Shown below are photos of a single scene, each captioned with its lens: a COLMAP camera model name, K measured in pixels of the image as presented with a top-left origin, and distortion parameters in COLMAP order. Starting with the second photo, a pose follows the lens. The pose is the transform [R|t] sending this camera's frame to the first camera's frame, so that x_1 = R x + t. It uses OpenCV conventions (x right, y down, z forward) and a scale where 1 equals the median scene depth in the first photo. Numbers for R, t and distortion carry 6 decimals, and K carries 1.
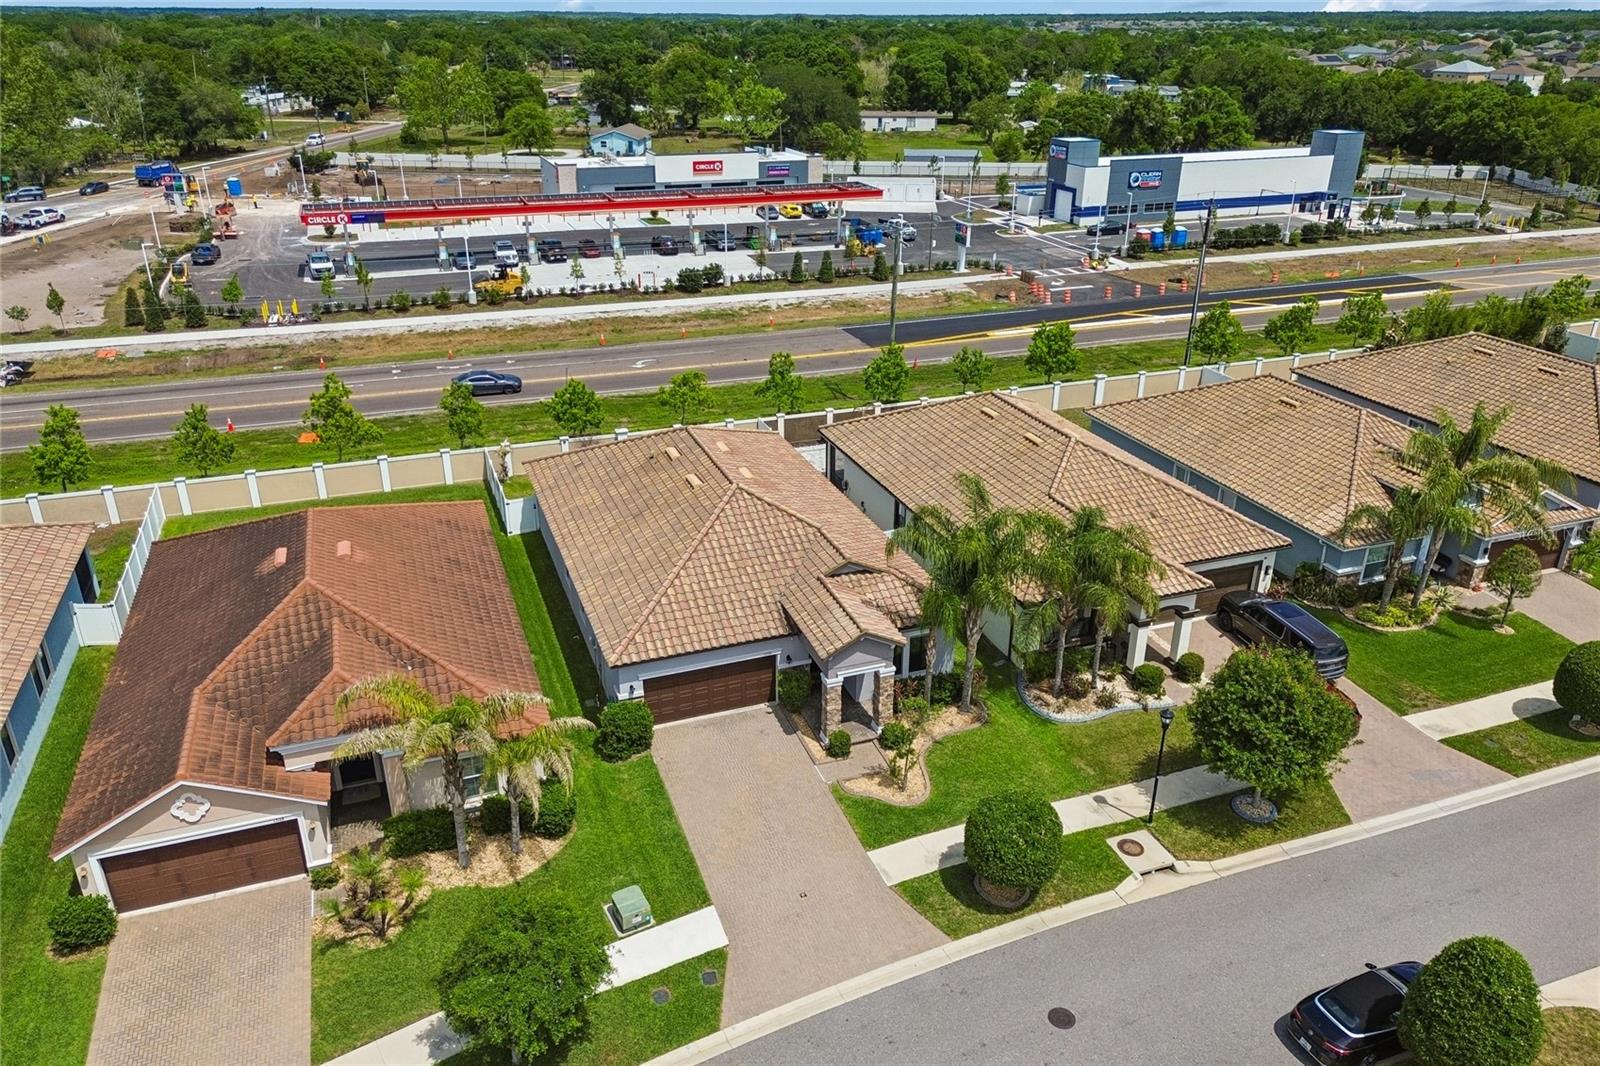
lens RADIAL K [[1151.7, 0, 802.2], [0, 1151.7, 531.4], [0, 0, 1]] dist [0.063870, -0.064815]
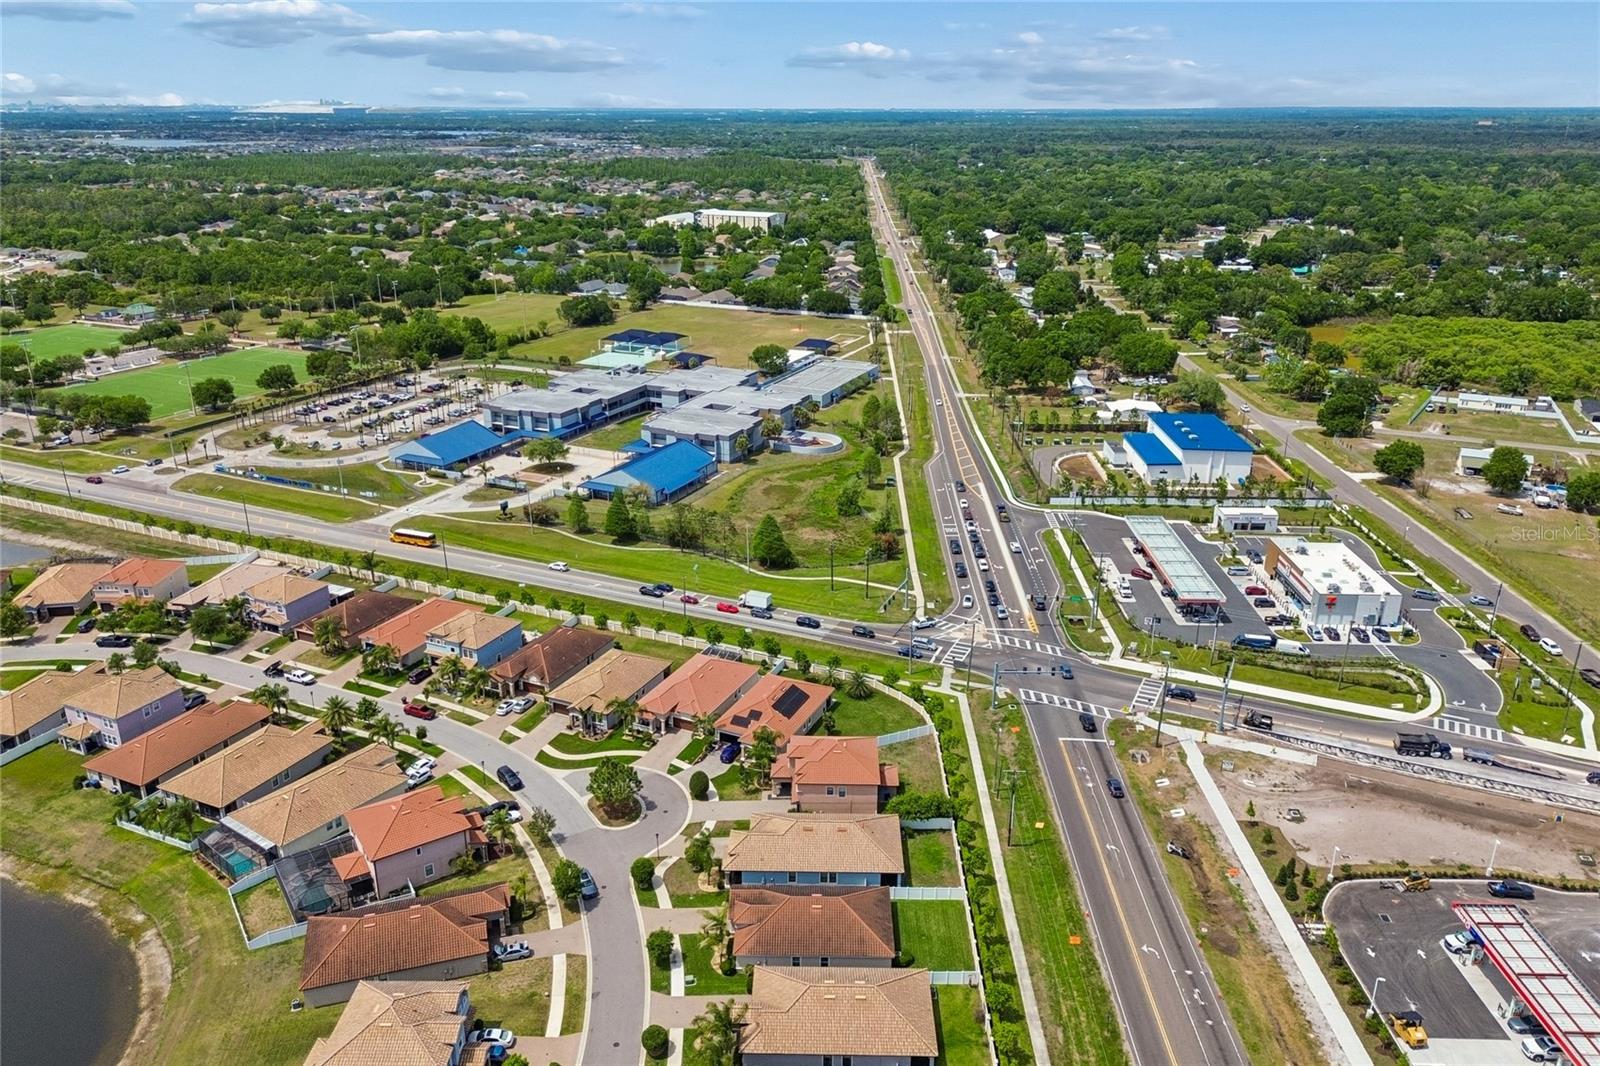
lens RADIAL K [[1157.4, 0, 800.0], [0, 1157.4, 533.0], [0, 0, 1]] dist [0.066431, -0.066593]
pose [[-0.371592, 0.317167, -0.872539, 1.513671], [-0.383296, 0.803586, 0.455339, -1.609537], [0.845579, 0.503641, -0.177038, 0.662525]]
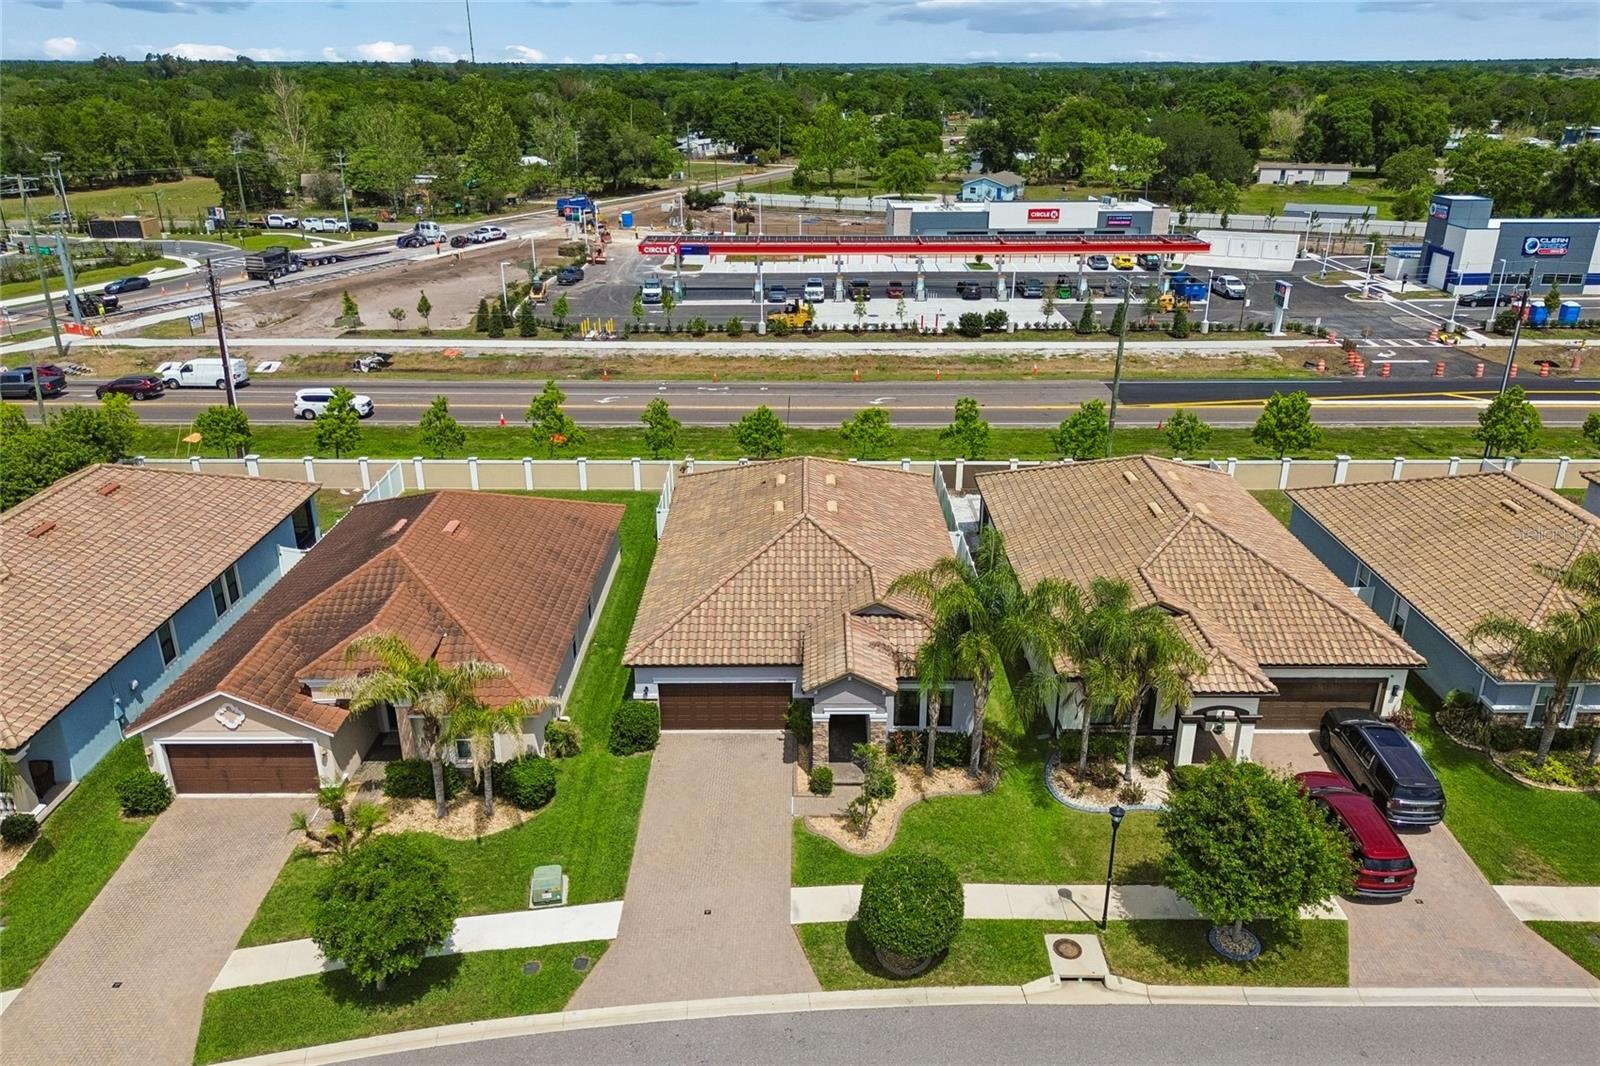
lens RADIAL K [[1157.4, 0, 800.0], [0, 1157.4, 533.0], [0, 0, 1]] dist [0.066431, -0.066593]
pose [[0.936519, 0.126744, -0.326906, 0.196929], [-0.138805, 0.990225, -0.013729, -0.007079], [0.321970, 0.058233, 0.944957, 0.020487]]
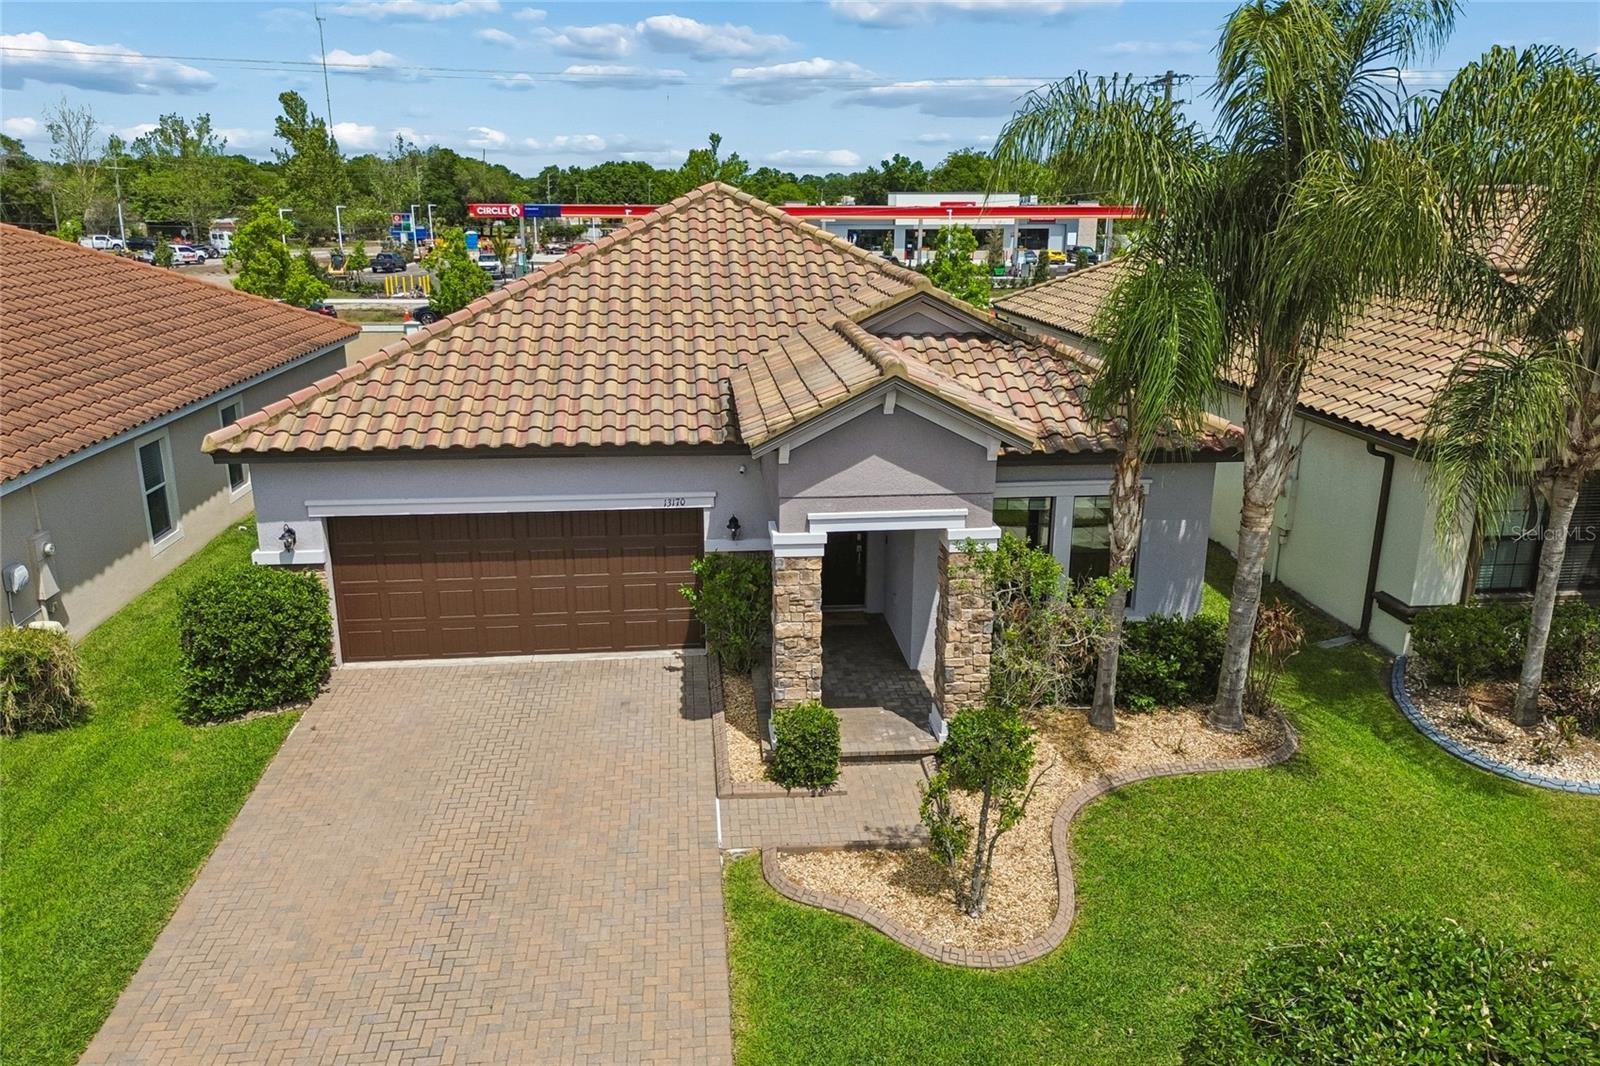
lens RADIAL K [[1161.7, 0, 793.3], [0, 1161.7, 532.1], [0, 0, 1]] dist [0.062876, -0.062056]
pose [[0.967410, 0.068733, -0.243708, 0.065338], [-0.102385, 0.986447, -0.128213, 0.104432], [0.231592, 0.148987, 0.961336, 0.421218]]
